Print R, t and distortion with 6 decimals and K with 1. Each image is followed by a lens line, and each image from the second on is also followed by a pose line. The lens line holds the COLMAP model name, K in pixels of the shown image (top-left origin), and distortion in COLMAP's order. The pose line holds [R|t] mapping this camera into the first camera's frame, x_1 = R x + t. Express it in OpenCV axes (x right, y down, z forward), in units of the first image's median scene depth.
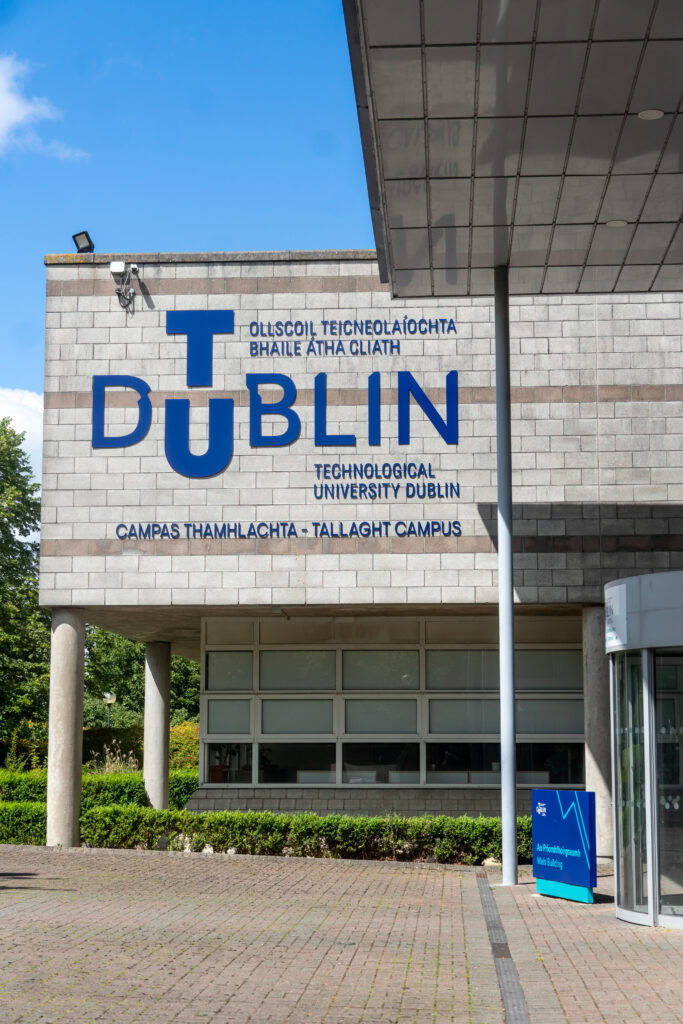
lens RADIAL K [[1697.3, 0, 338.3], [0, 1697.3, 517.0], [0, 0, 1]] dist [0.049677, 0.000000]
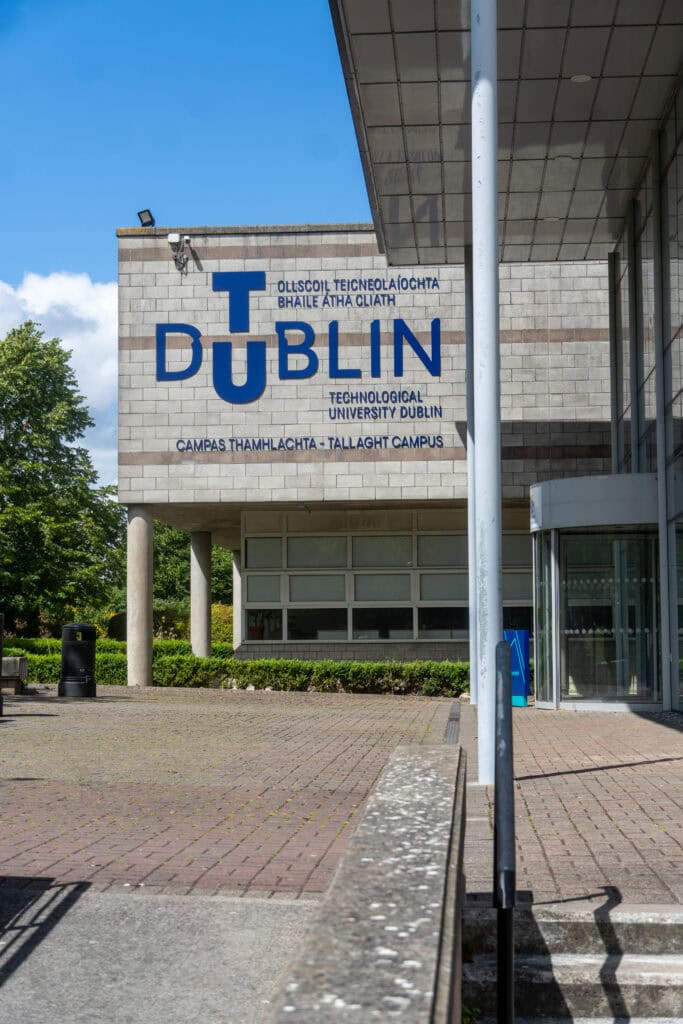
lens RADIAL K [[2310.2, 0, 341.2], [0, 2310.2, 512.8], [0, 0, 1]] dist [-0.021343, 0.000000]
pose [[0.999966, -0.007639, -0.003118, -0.000224], [0.007806, 0.998308, 0.057629, -0.040538], [0.002673, -0.057651, 0.998333, -0.753693]]
